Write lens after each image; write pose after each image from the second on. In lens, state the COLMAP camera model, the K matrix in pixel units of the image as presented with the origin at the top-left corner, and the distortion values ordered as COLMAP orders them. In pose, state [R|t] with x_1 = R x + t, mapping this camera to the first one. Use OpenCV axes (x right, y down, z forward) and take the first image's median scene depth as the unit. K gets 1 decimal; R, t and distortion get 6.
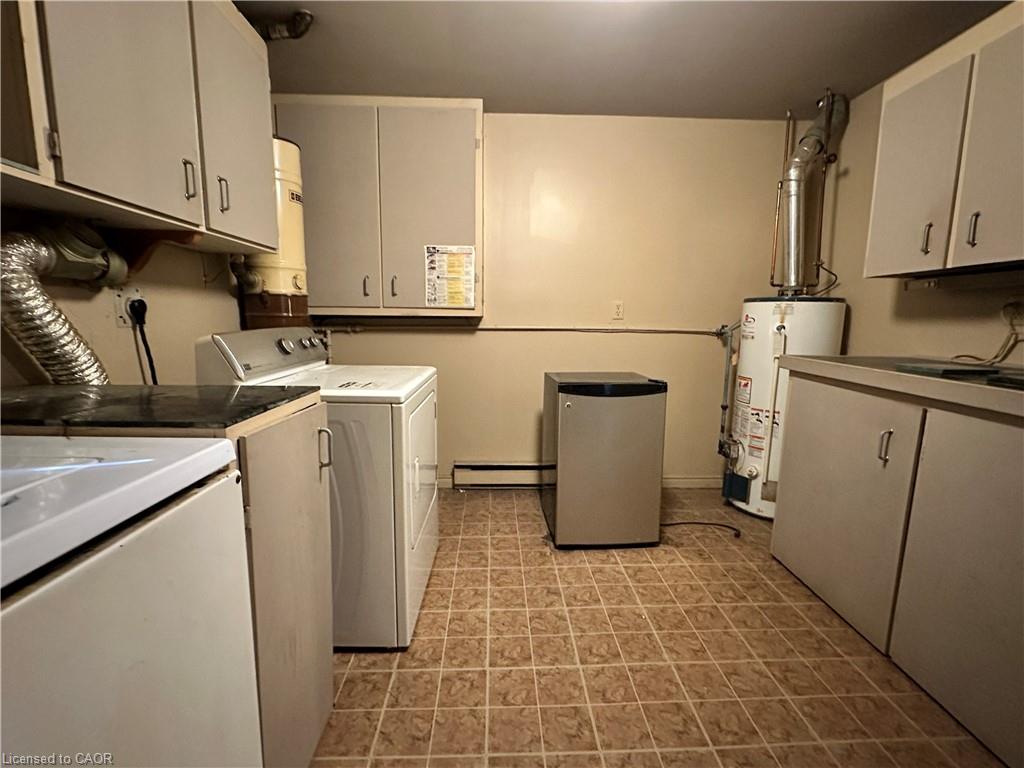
lens RADIAL K [[468.4, 0, 513.2], [0, 468.4, 384.9], [0, 0, 1]] dist [-0.010869, 0.000627]
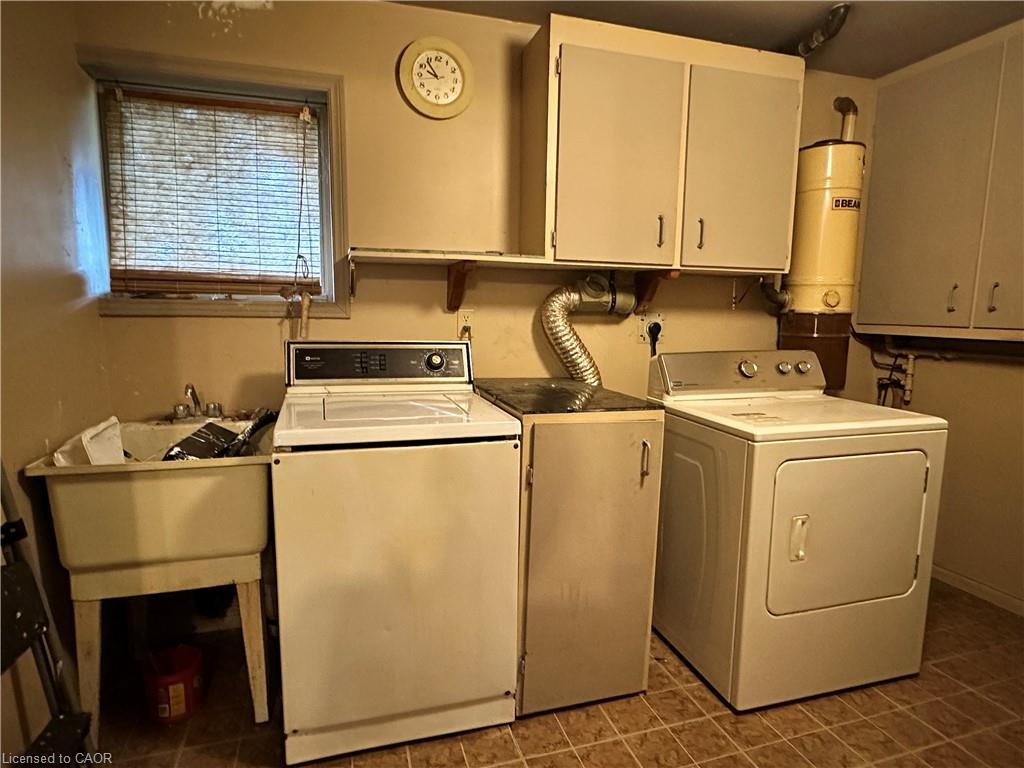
lens RADIAL K [[591.5, 0, 511.0], [0, 591.5, 385.0], [0, 0, 1]] dist [0.000583, 0.000296]
pose [[0.261997, 0.117258, -0.957919, 0.686415], [-0.149255, 0.985572, 0.079821, -0.085276], [0.953457, 0.122061, 0.275718, 0.191754]]
